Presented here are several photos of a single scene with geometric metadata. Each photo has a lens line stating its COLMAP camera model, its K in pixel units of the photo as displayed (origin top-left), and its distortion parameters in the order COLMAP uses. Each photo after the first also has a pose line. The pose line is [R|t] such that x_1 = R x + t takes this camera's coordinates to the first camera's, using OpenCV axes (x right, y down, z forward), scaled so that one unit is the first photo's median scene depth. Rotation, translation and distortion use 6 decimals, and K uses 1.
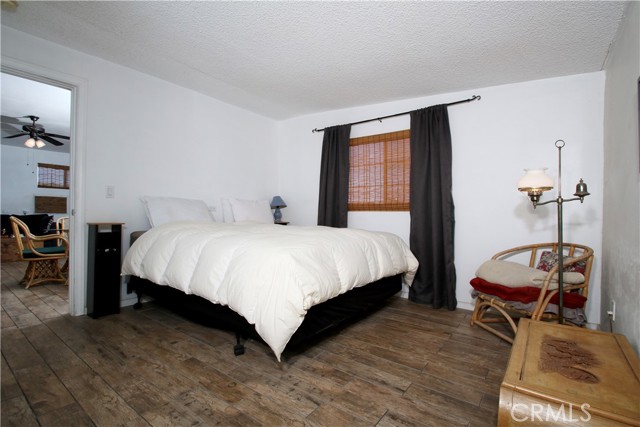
lens RADIAL K [[299.4, 0, 320.4], [0, 299.4, 215.5], [0, 0, 1]] dist [-0.005164, -0.005983]
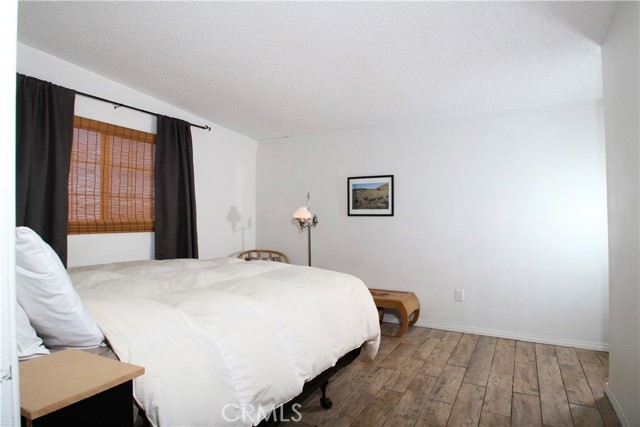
lens RADIAL K [[377.7, 0, 319.3], [0, 377.7, 213.4], [0, 0, 1]] dist [-0.005909, -0.000822]
pose [[-0.157173, 0.000706, 0.987571, -0.798498], [-0.004603, 0.999988, -0.001448, -0.065221], [-0.987560, -0.004773, -0.157168, 0.692434]]
